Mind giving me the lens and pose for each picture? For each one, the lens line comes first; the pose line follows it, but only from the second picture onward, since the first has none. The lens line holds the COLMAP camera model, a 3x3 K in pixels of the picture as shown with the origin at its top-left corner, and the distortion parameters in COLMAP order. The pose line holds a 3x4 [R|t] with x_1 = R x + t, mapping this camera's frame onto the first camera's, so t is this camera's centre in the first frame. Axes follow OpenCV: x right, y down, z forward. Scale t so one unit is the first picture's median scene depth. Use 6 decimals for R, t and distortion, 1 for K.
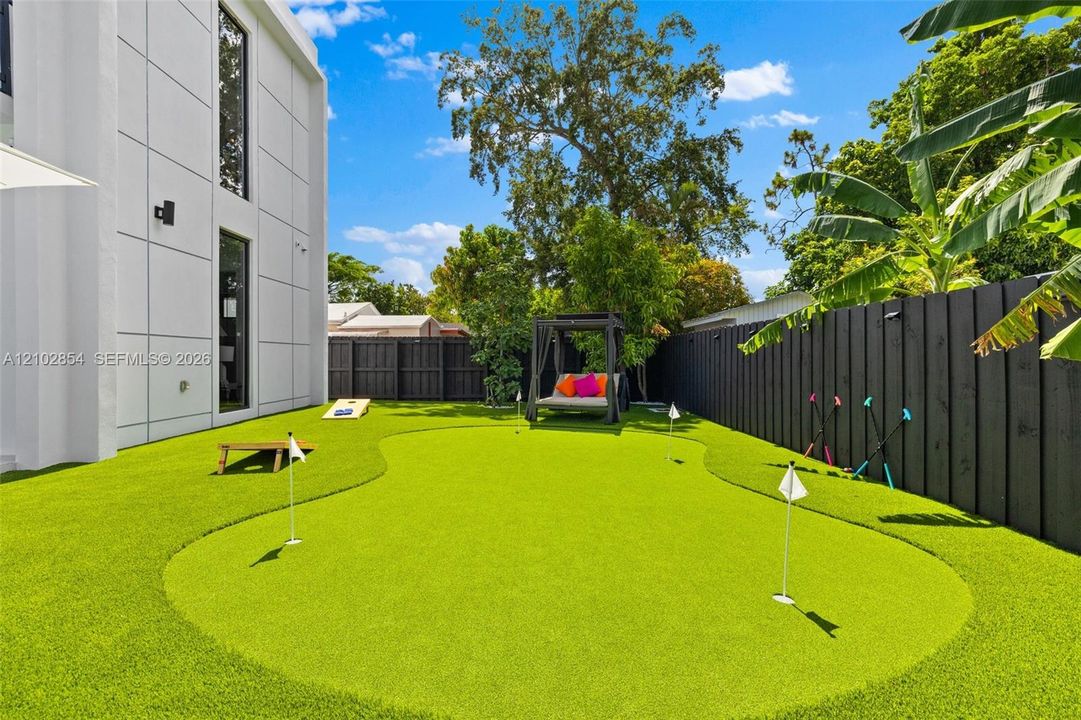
lens RADIAL K [[453.5, 0, 538.8], [0, 453.5, 365.0], [0, 0, 1]] dist [0.003885, -0.000388]
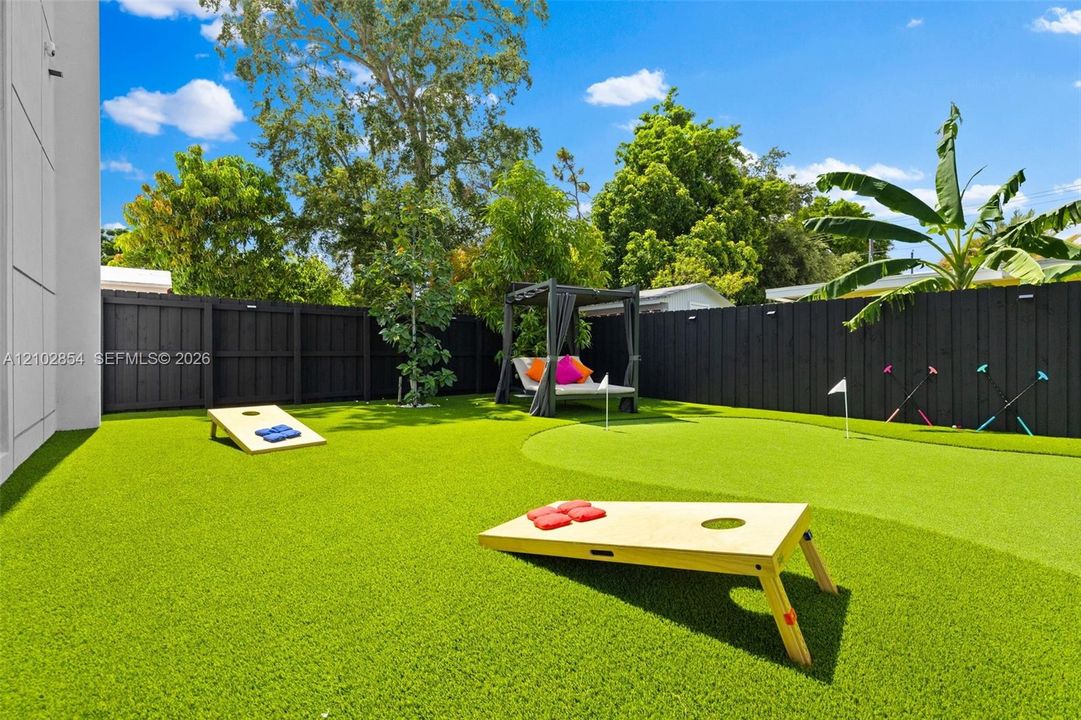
lens RADIAL K [[453.5, 0, 542.0], [0, 453.5, 358.7], [0, 0, 1]] dist [0.003885, -0.000388]
pose [[0.773860, -0.001354, 0.633356, -0.524202], [0.004369, 0.999985, -0.003200, 0.029561], [-0.633342, 0.005243, 0.773854, 0.443866]]
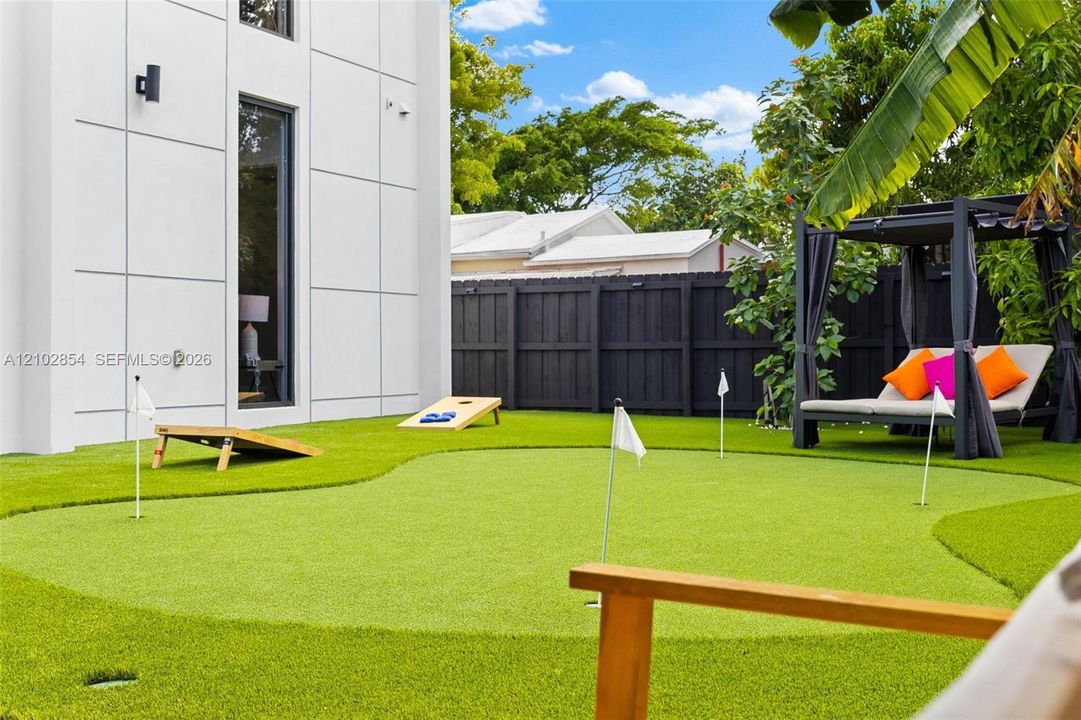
lens RADIAL K [[1163.8, 0, 538.3], [0, 1163.8, 353.3], [0, 0, 1]] dist [-0.019515, 0.000000]
pose [[0.883611, -0.001273, -0.468219, 0.289998], [-0.001314, 0.999986, -0.005199, 0.035573], [0.468219, 0.005209, 0.883597, -0.124180]]
